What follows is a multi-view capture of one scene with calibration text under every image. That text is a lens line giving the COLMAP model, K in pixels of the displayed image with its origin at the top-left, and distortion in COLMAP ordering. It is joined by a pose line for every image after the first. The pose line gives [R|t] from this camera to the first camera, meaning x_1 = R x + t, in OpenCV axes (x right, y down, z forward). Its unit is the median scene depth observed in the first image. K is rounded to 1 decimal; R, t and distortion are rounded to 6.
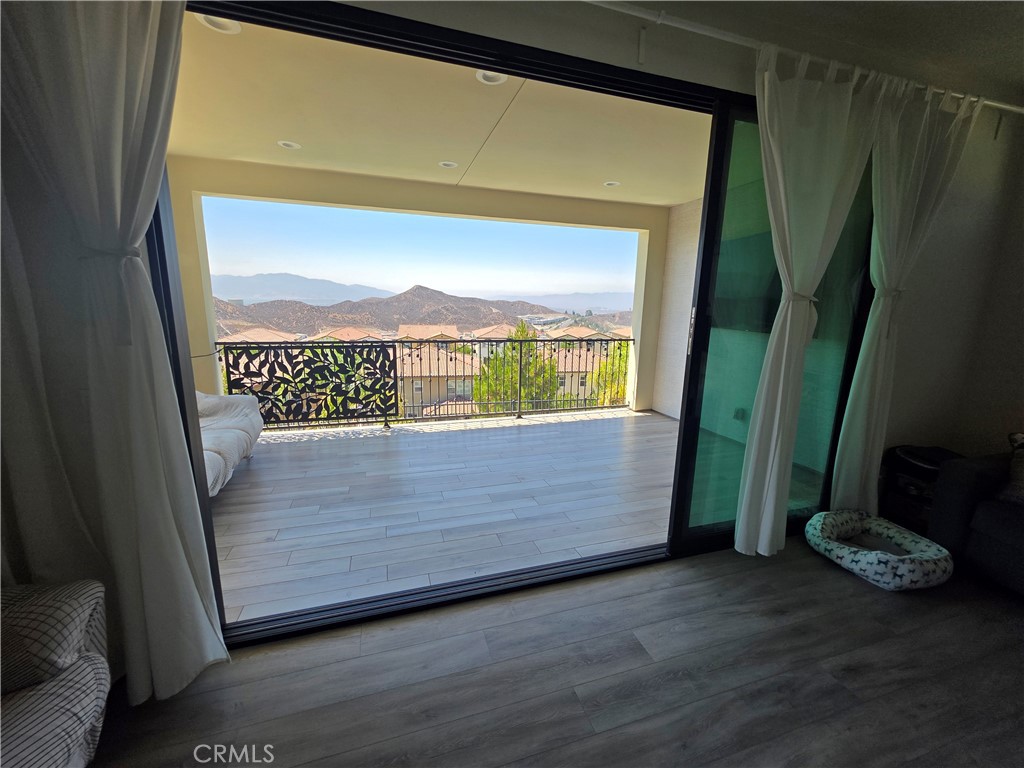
lens RADIAL K [[407.5, 0, 516.6], [0, 407.5, 381.3], [0, 0, 1]] dist [-0.000196, 0.000496]
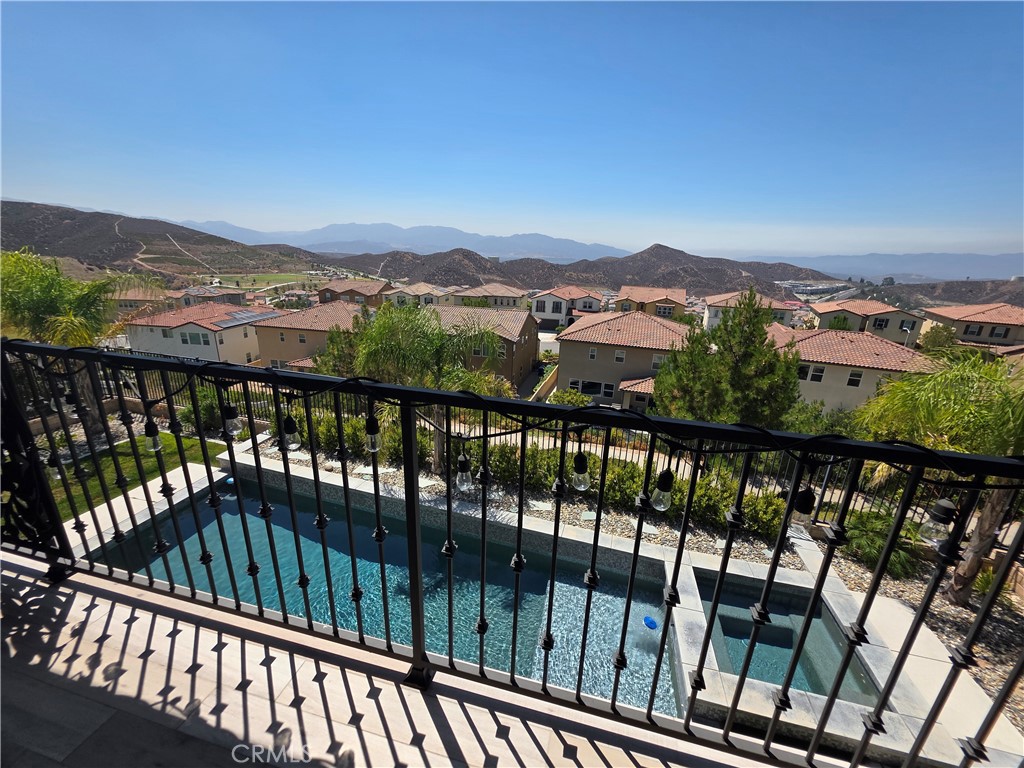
lens RADIAL K [[407.5, 0, 513.8], [0, 407.5, 380.7], [0, 0, 1]] dist [-0.000196, 0.000496]
pose [[0.848904, 0.163753, -0.502541, 0.183339], [-0.117296, 0.985454, 0.122971, -0.157295], [0.515368, -0.045445, 0.855763, 0.957932]]
